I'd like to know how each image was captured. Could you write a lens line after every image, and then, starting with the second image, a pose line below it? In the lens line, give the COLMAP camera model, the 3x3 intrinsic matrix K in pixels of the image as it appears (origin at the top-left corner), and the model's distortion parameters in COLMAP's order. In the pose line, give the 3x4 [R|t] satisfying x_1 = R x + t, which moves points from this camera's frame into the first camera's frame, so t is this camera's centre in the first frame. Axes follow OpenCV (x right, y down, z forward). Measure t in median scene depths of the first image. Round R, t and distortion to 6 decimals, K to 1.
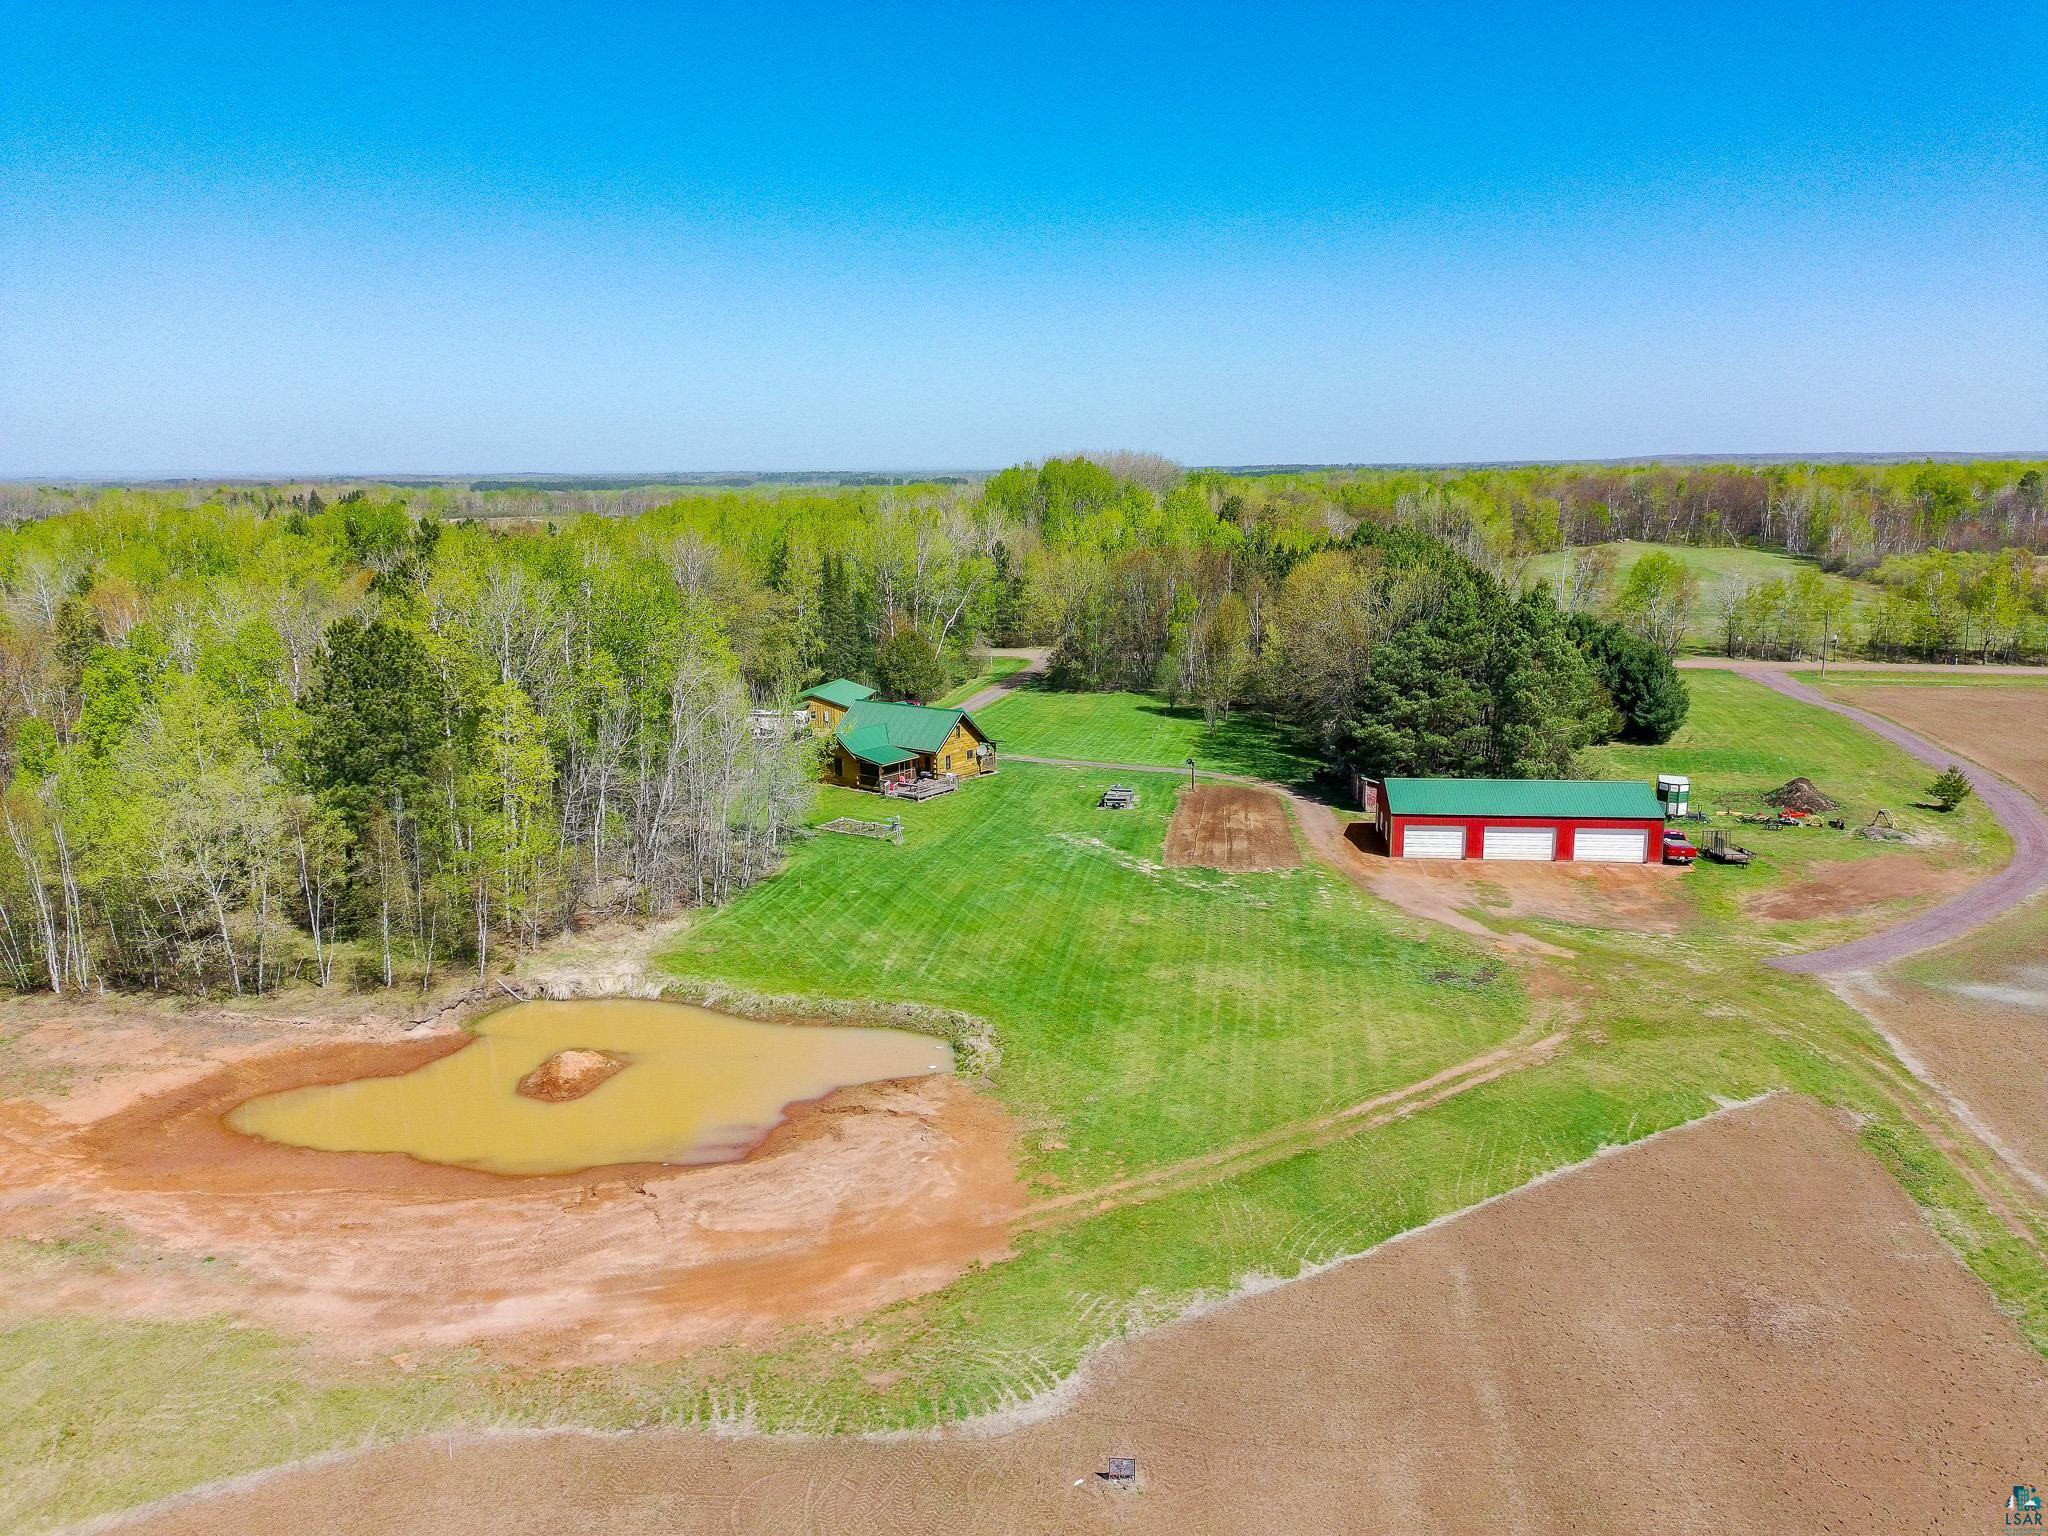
lens RADIAL K [[1514.0, 0, 1024.0], [0, 1514.0, 768.0], [0, 0, 1]] dist [0.036021, -0.002932]
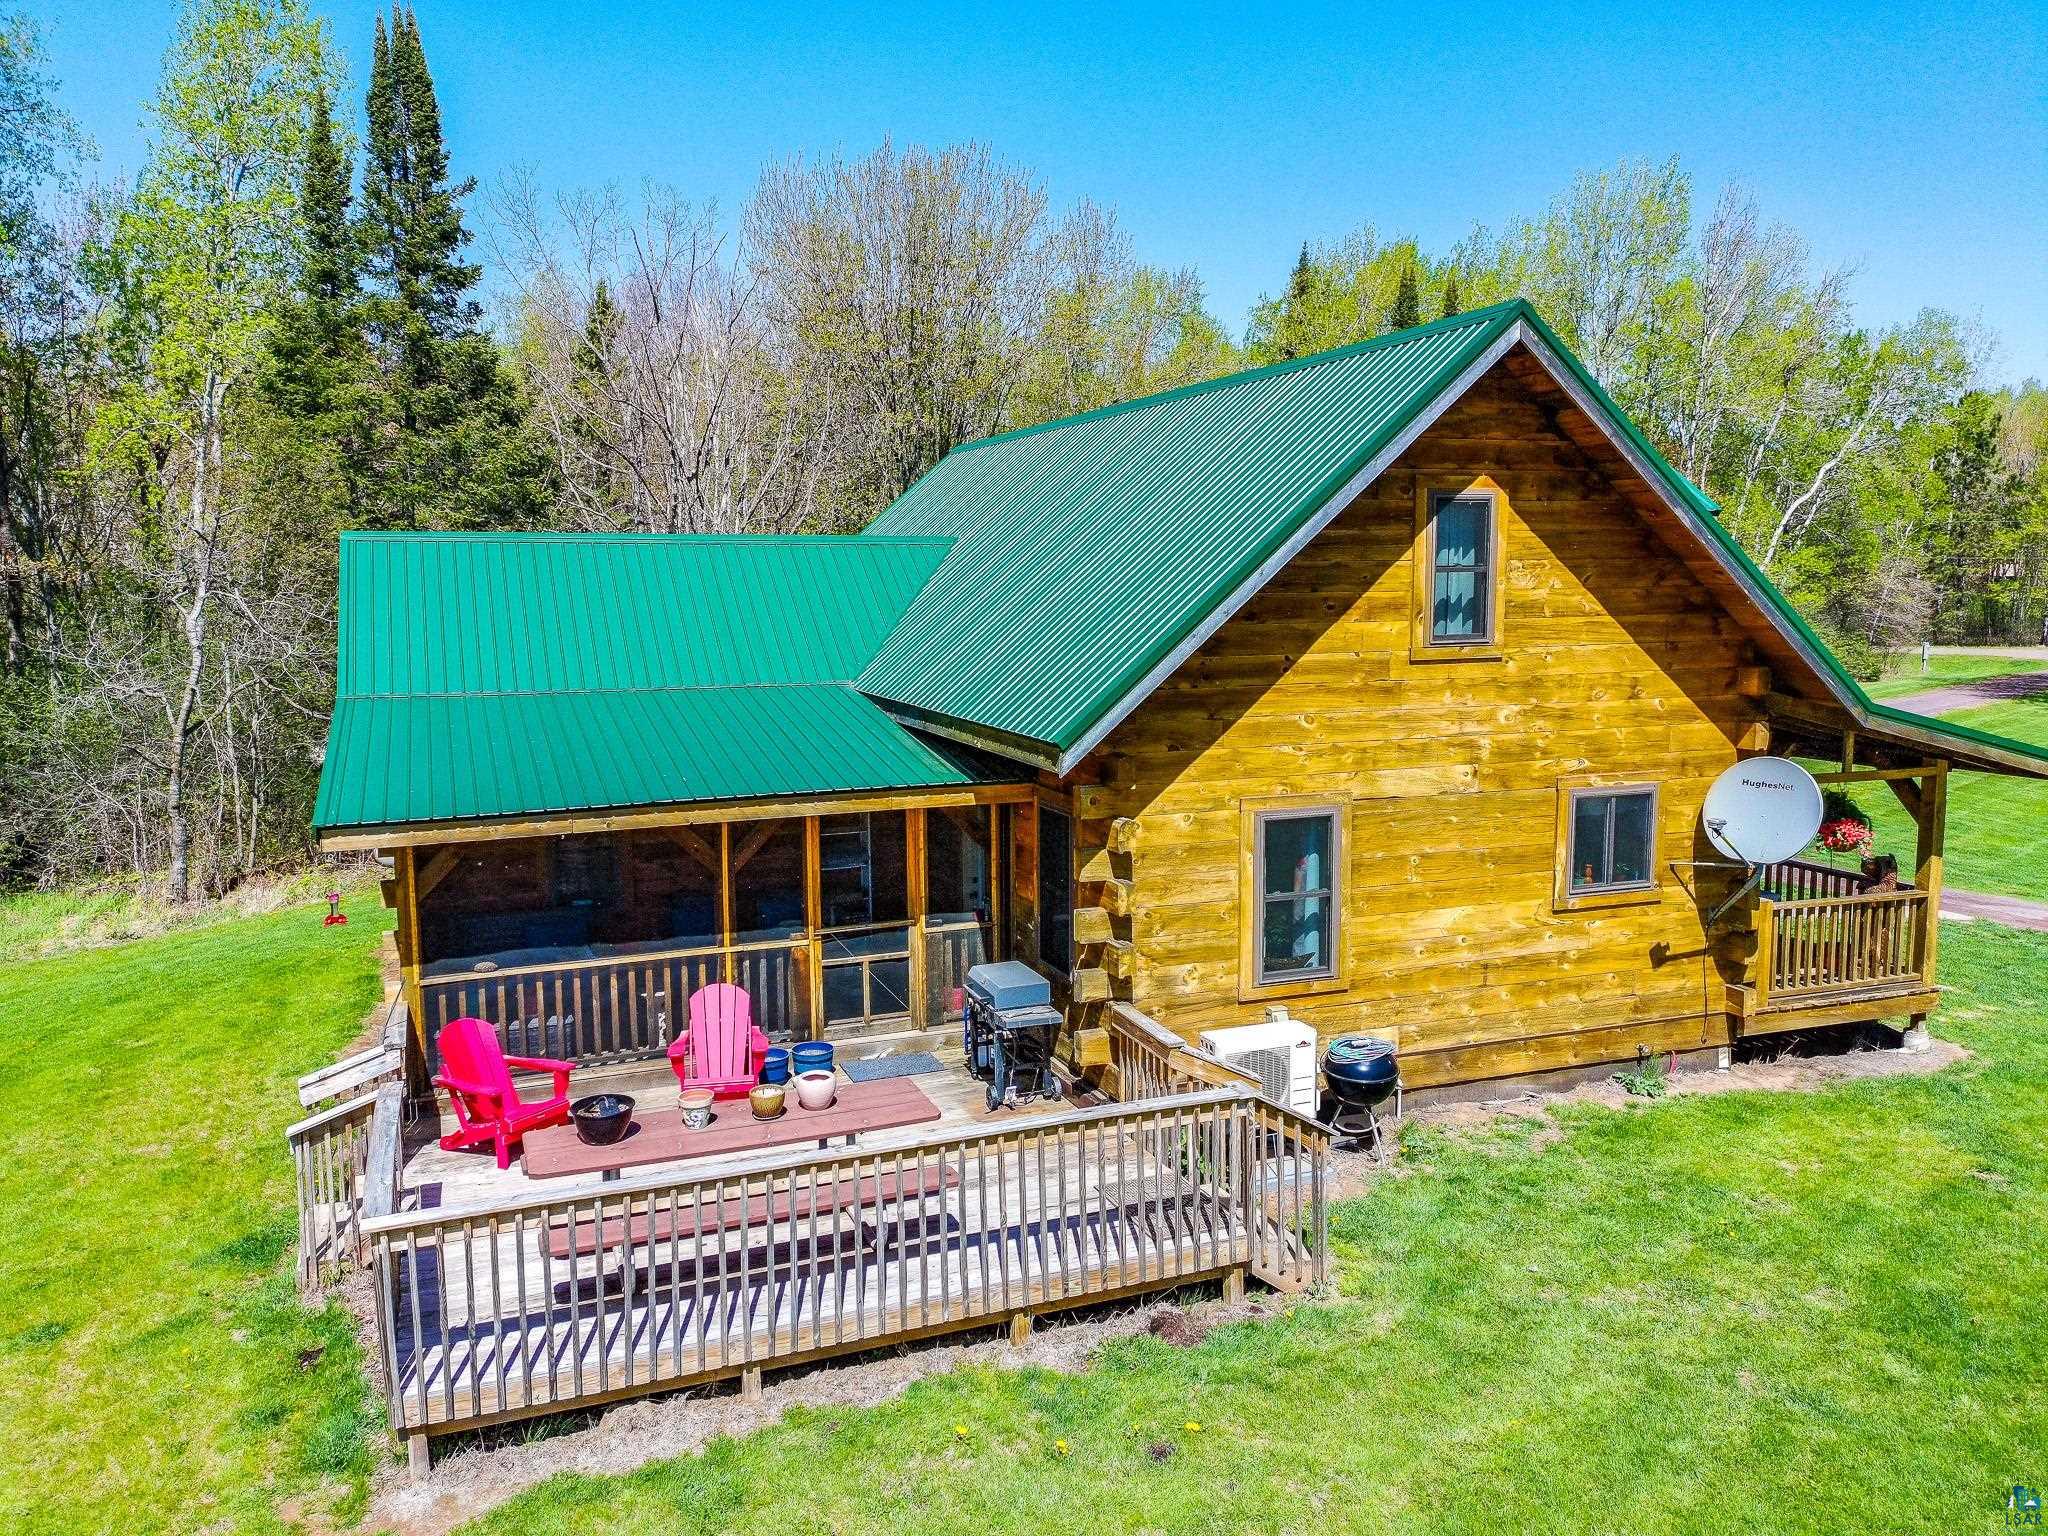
lens RADIAL K [[1514.0, 0, 1024.0], [0, 1514.0, 768.0], [0, 0, 1]] dist [0.036021, -0.002932]
pose [[0.853435, 0.056152, -0.518166, -0.019607], [-0.104916, 0.992337, -0.065263, -0.003792], [0.510531, 0.110061, 0.852787, 0.946969]]
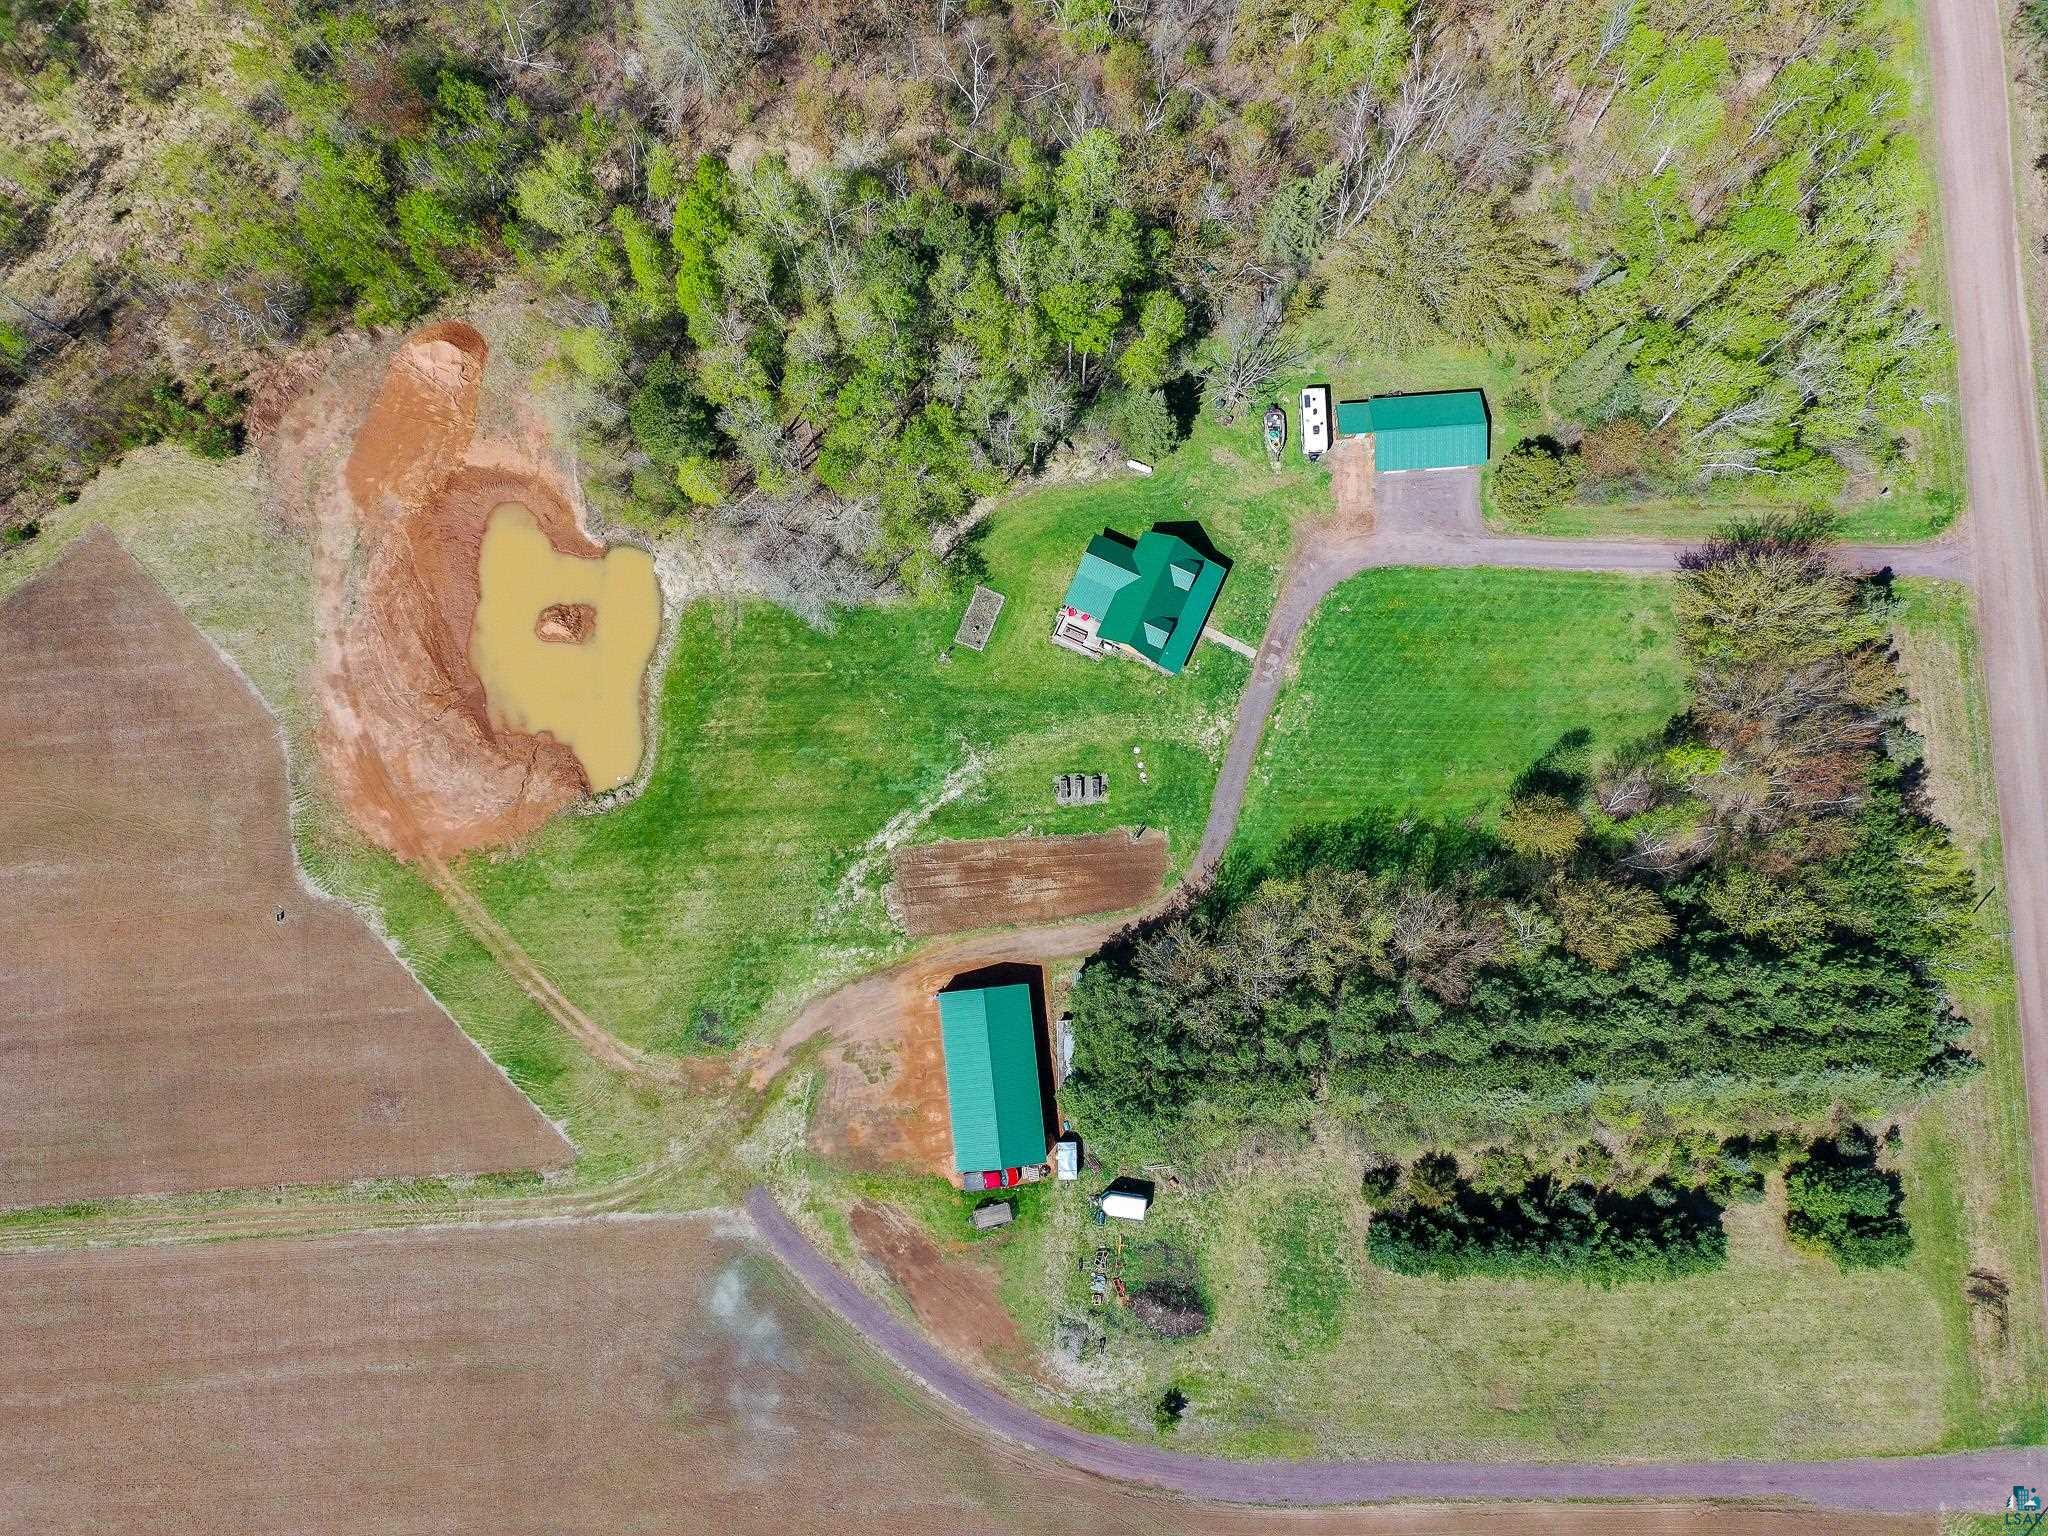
lens RADIAL K [[1514.0, 0, 1024.0], [0, 1514.0, 768.0], [0, 0, 1]] dist [0.036021, -0.002932]
pose [[0.219009, 0.968984, -0.114477, 0.182816], [-0.206382, 0.160675, 0.965189, -1.225990], [0.953646, -0.187759, 0.235170, 0.650454]]
